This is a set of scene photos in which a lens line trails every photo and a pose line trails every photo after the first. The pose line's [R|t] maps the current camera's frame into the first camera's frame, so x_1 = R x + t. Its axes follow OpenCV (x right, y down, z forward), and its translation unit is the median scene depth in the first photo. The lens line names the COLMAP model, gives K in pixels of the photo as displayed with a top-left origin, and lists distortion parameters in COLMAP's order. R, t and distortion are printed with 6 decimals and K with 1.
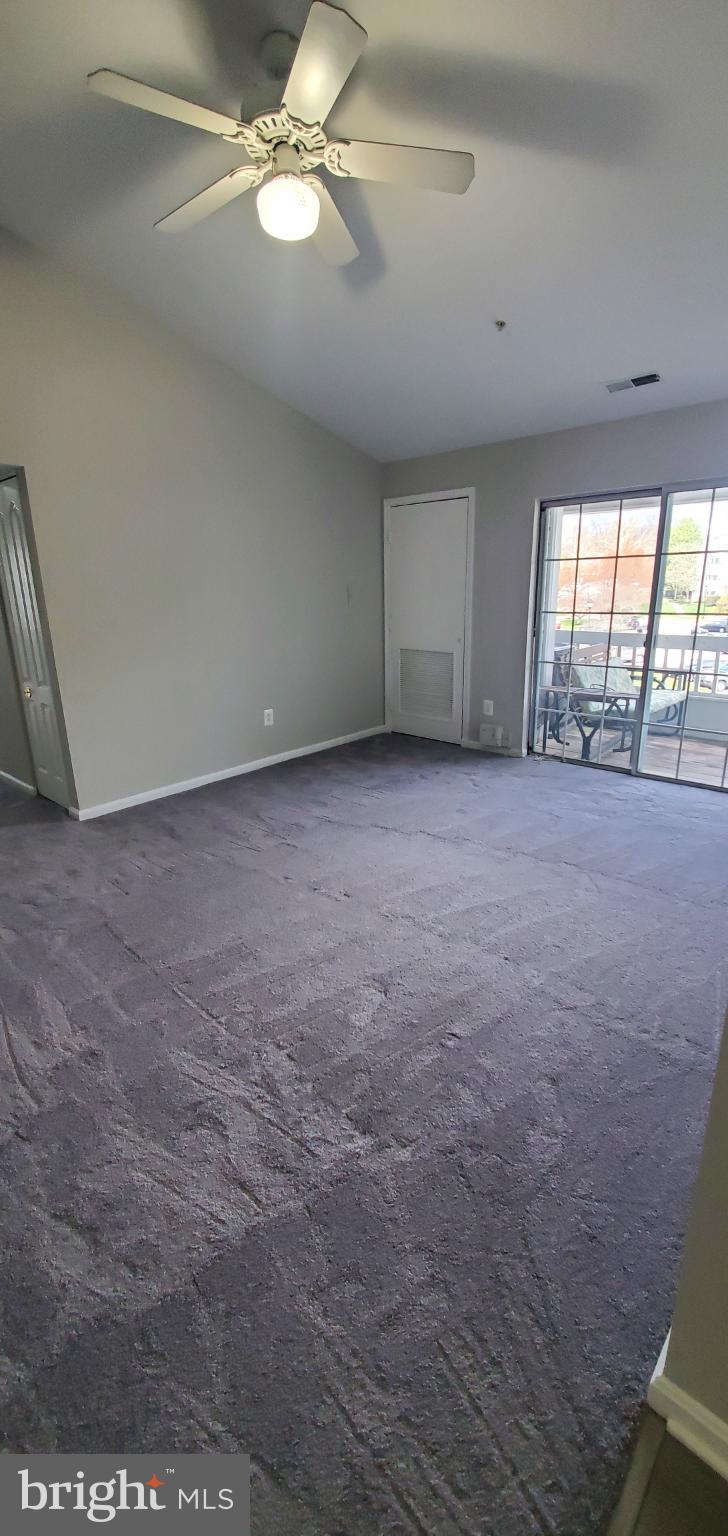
lens RADIAL K [[609.0, 0, 357.4], [0, 609.0, 769.4], [0, 0, 1]] dist [0.000961, -0.000131]
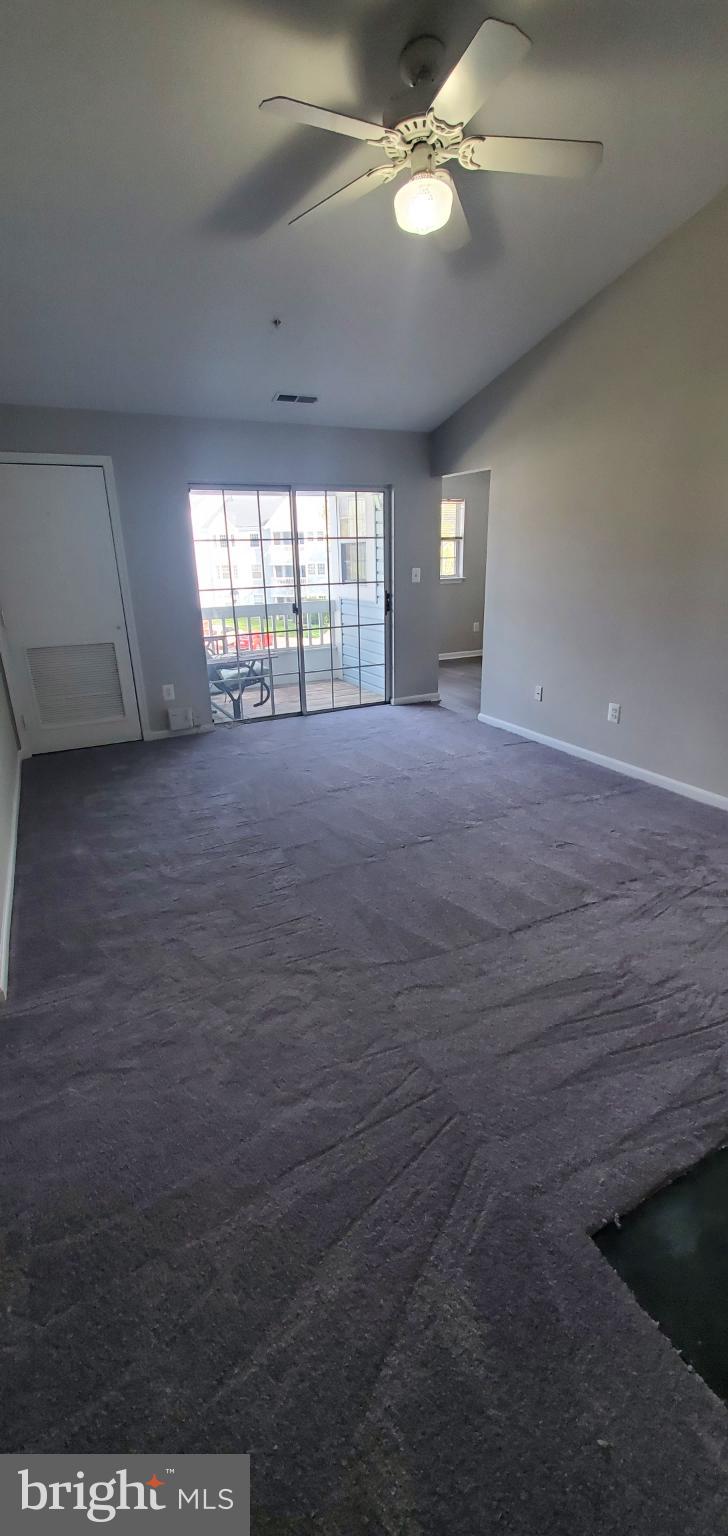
lens RADIAL K [[609.0, 0, 367.6], [0, 609.0, 761.6], [0, 0, 1]] dist [0.000961, -0.000131]
pose [[0.360827, -0.292680, 0.885518, -0.621845], [0.288195, 0.938003, 0.192595, -0.103236], [-0.886988, 0.185709, 0.422806, 0.367991]]
